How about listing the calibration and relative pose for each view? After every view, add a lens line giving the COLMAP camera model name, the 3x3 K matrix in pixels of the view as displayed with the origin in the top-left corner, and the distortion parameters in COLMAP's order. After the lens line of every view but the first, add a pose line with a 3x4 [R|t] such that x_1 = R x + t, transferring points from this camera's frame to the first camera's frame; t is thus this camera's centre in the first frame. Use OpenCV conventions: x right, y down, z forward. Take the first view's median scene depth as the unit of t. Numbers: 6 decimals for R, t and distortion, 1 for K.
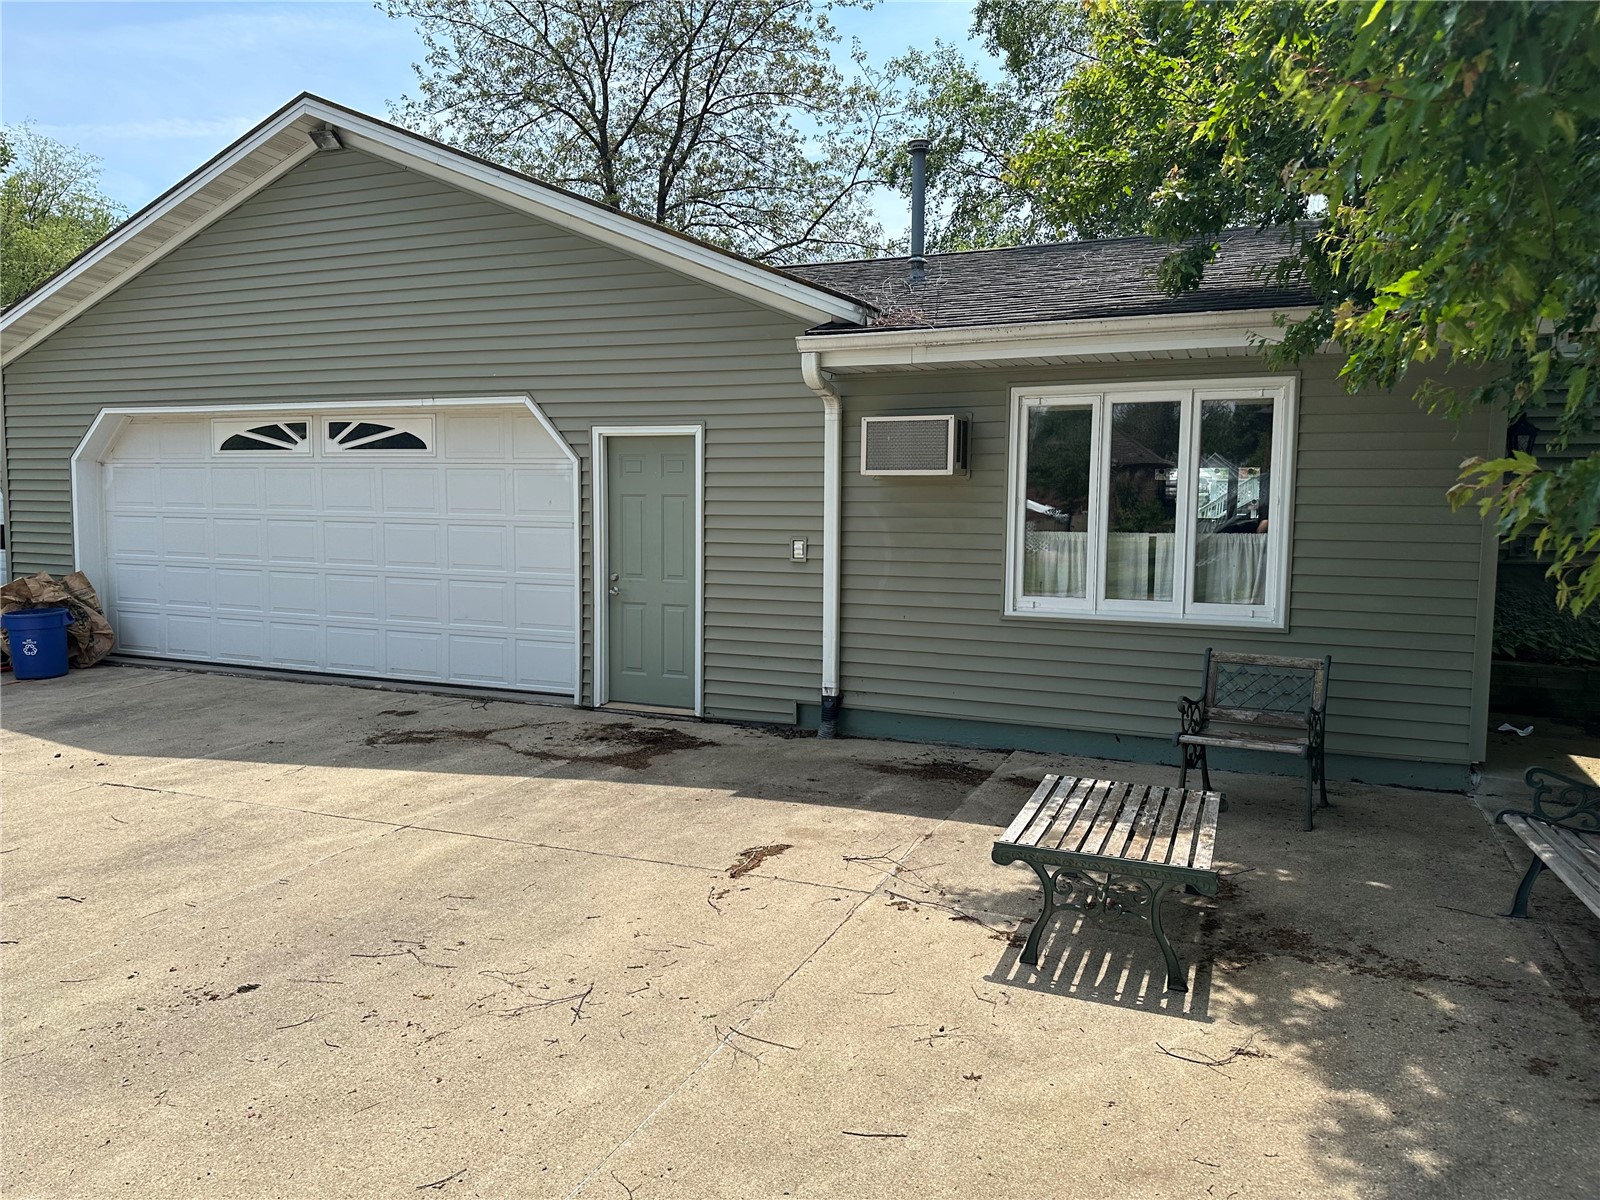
lens RADIAL K [[1110.0, 0, 806.4], [0, 1110.0, 596.5], [0, 0, 1]] dist [0.094336, -0.139975]
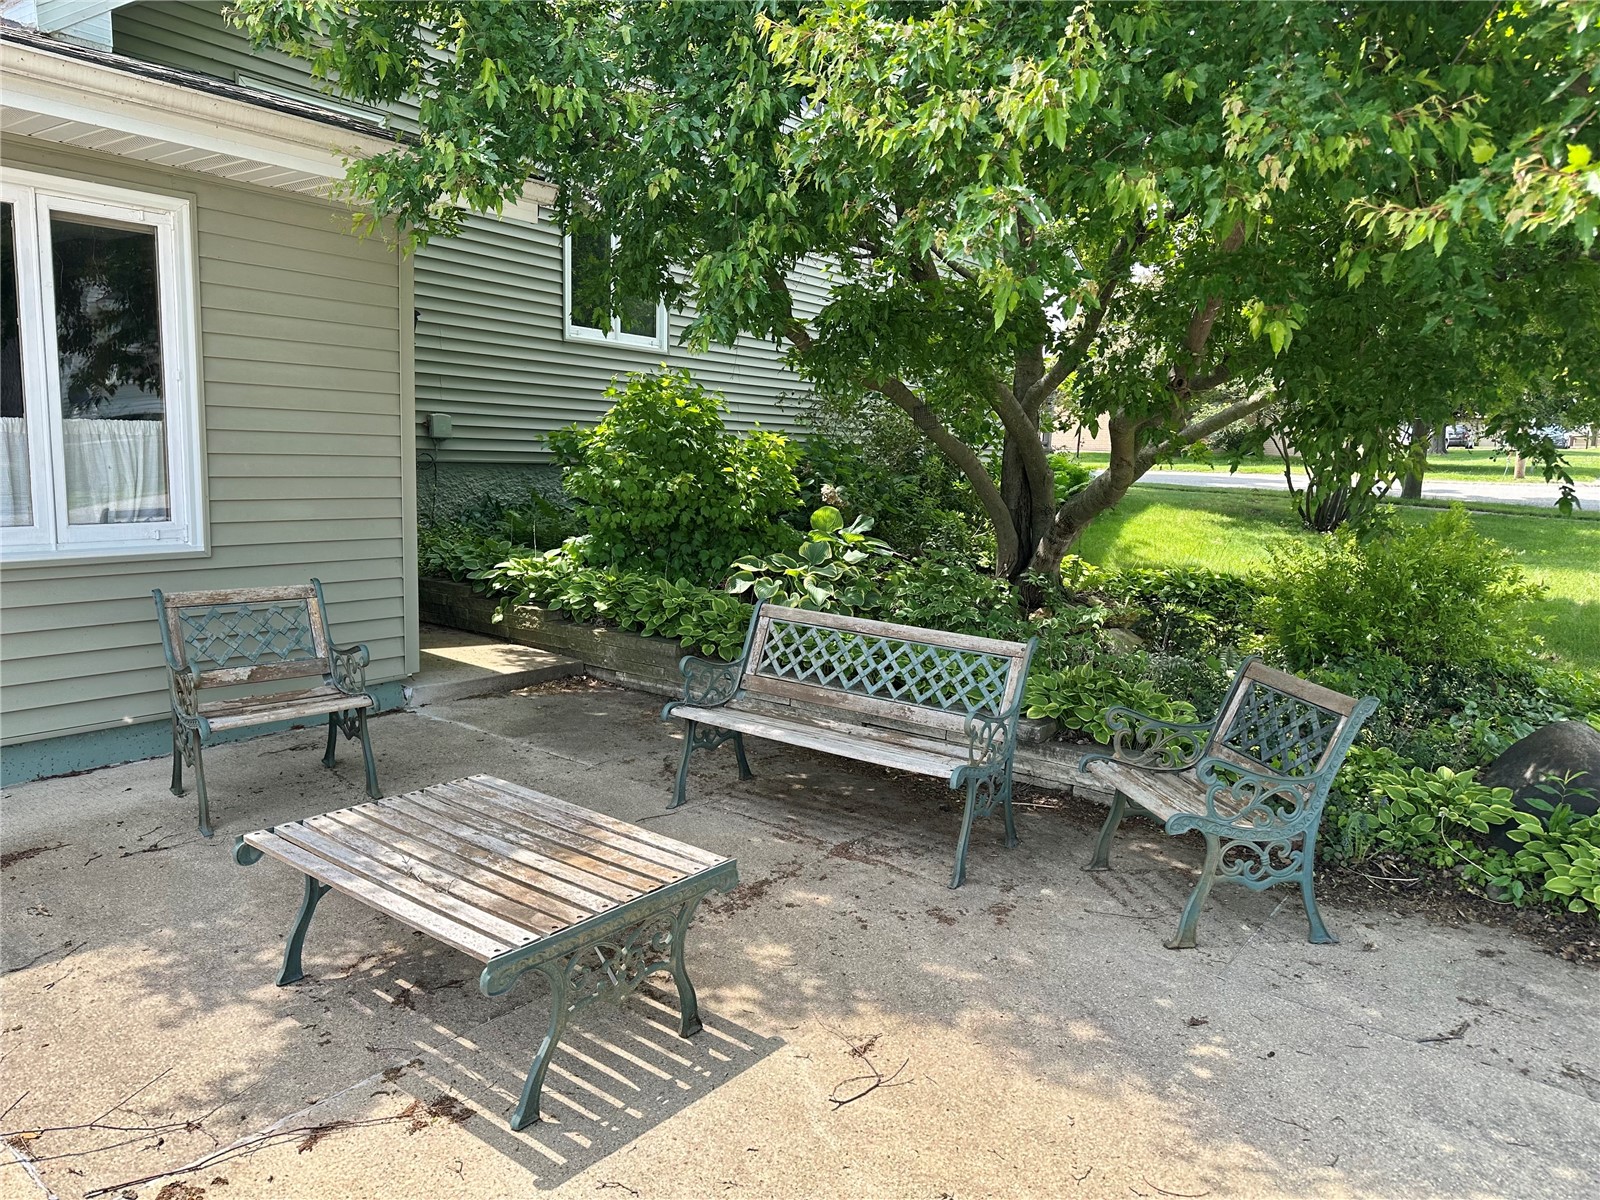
lens RADIAL K [[1110.0, 0, 806.4], [0, 1110.0, 596.5], [0, 0, 1]] dist [0.094336, -0.139975]
pose [[0.211451, -0.132680, 0.968341, -0.317036], [0.037871, 0.991111, 0.127530, -0.031304], [-0.976655, 0.009706, 0.214596, 0.690413]]
